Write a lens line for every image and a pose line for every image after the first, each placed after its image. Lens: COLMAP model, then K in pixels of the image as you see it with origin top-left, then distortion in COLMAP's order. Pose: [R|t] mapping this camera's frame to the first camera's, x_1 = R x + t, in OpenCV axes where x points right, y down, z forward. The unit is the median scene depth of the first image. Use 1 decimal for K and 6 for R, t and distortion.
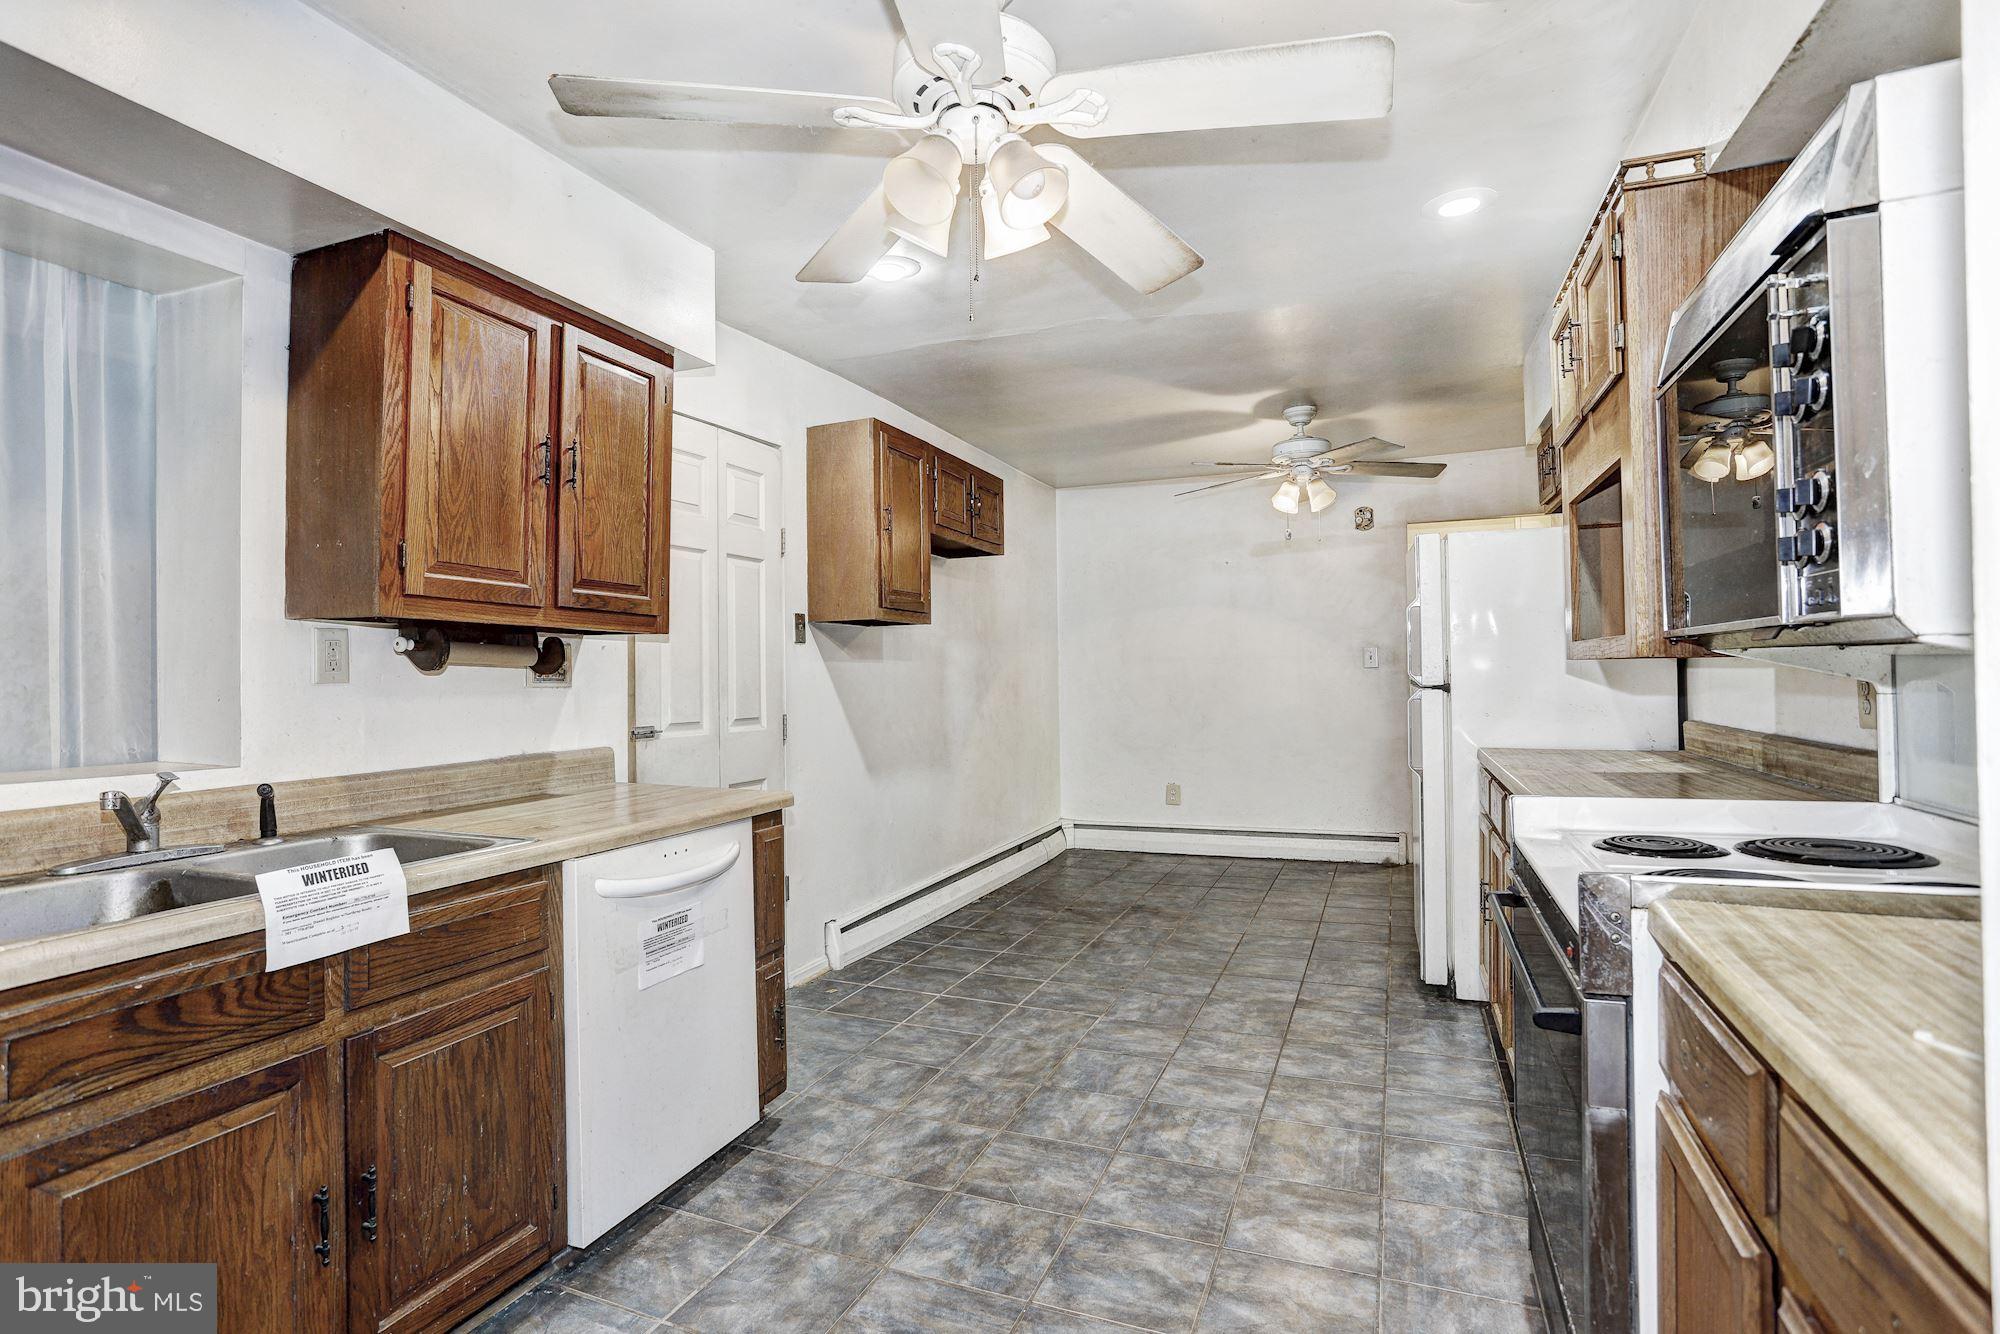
lens RADIAL K [[981.9, 0, 986.2], [0, 981.9, 658.2], [0, 0, 1]] dist [-0.071207, 0.039052]
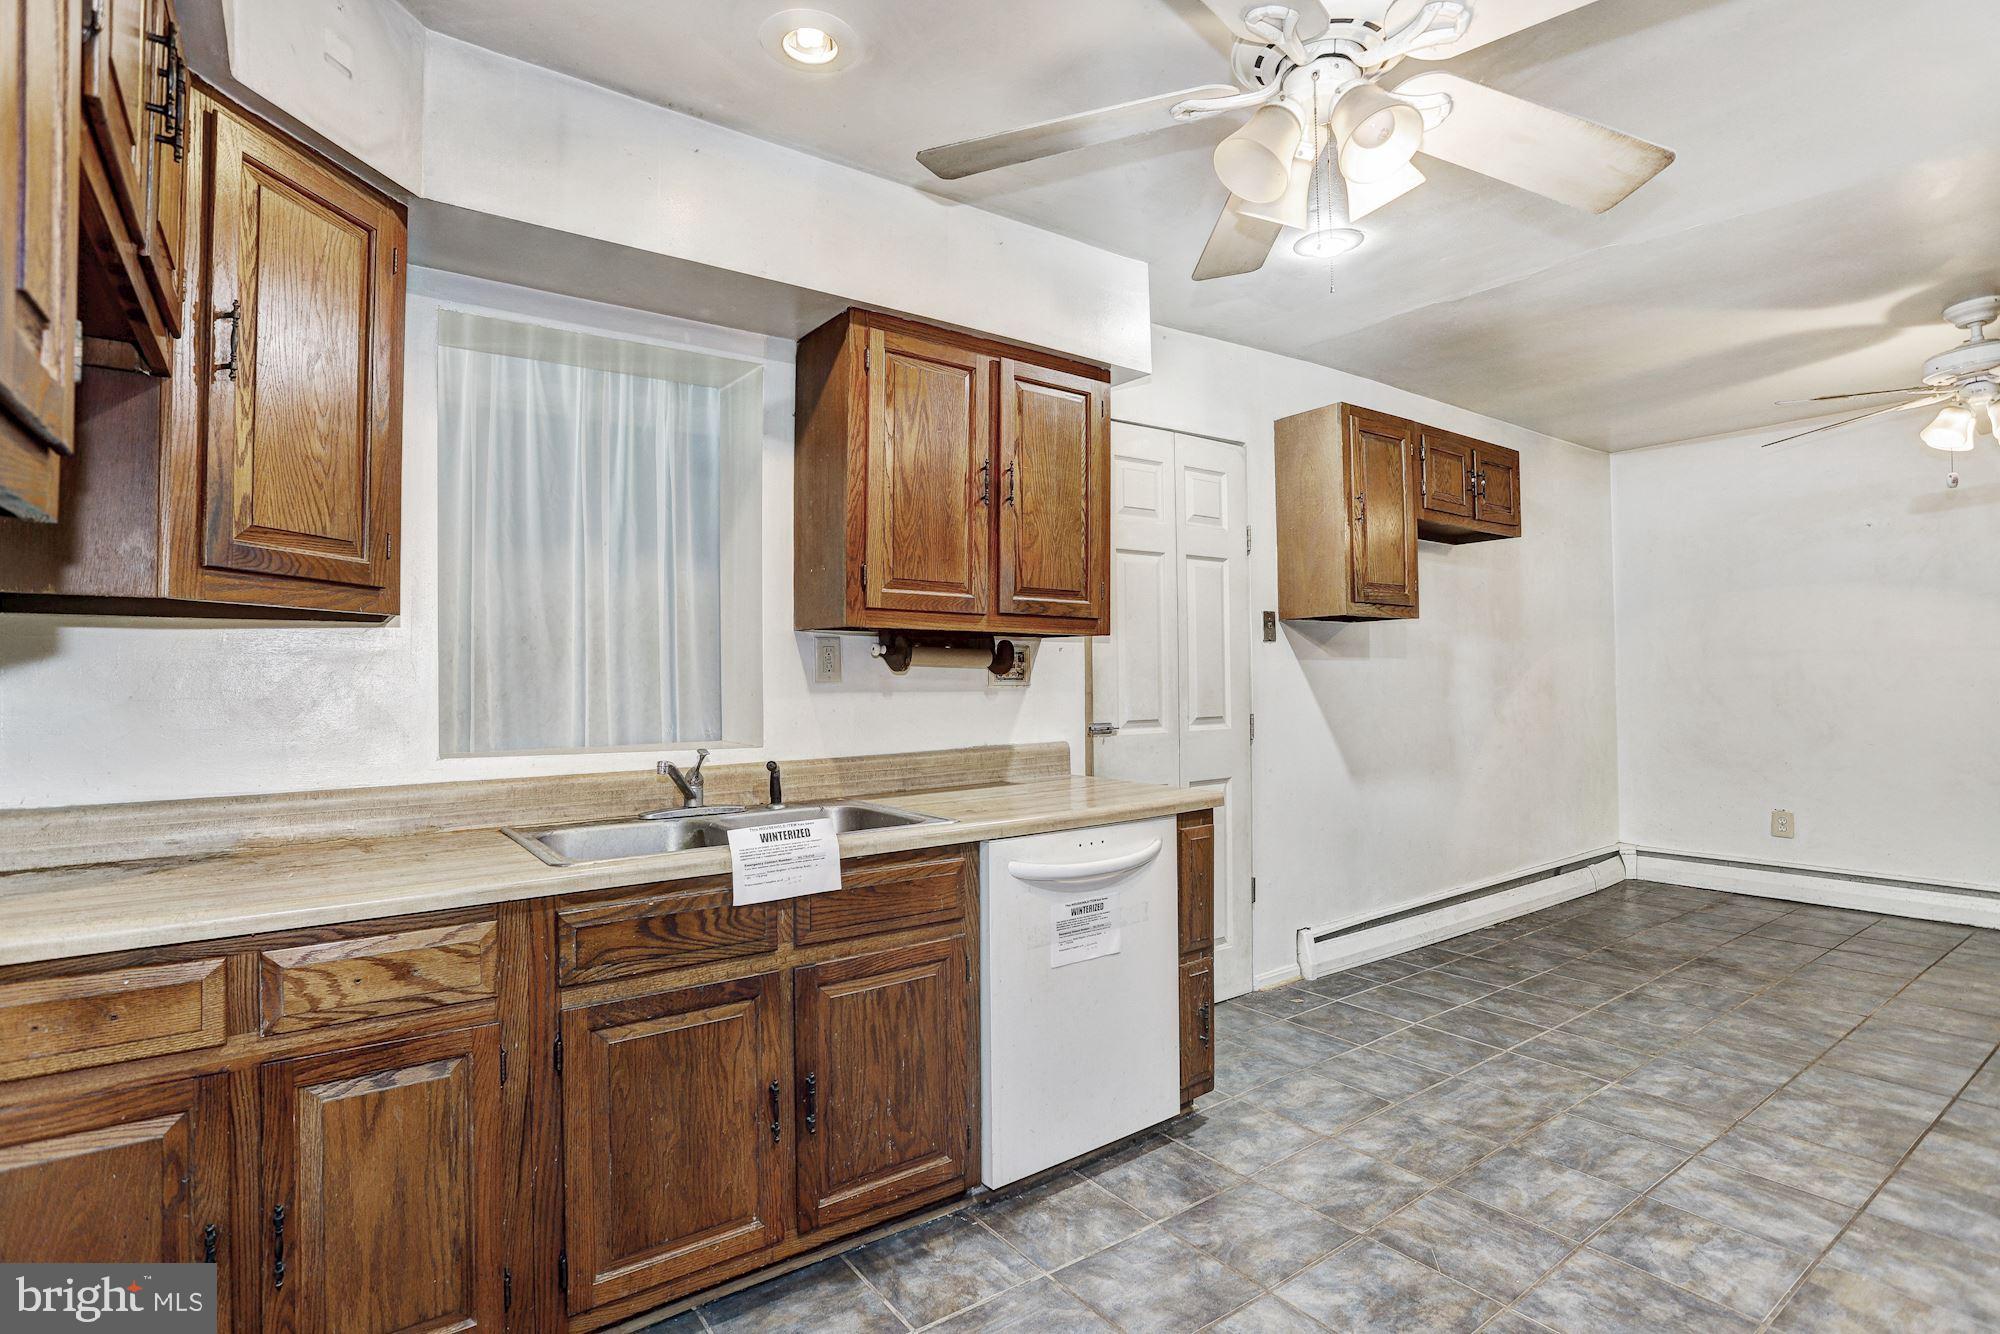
lens RADIAL K [[978.2, 0, 987.7], [0, 978.2, 662.4], [0, 0, 1]] dist [-0.061222, 0.028030]
pose [[0.850474, -0.006104, -0.525982, 0.123816], [0.009738, 0.999944, 0.004142, -0.001685], [0.525927, -0.008645, 0.850486, 0.033804]]
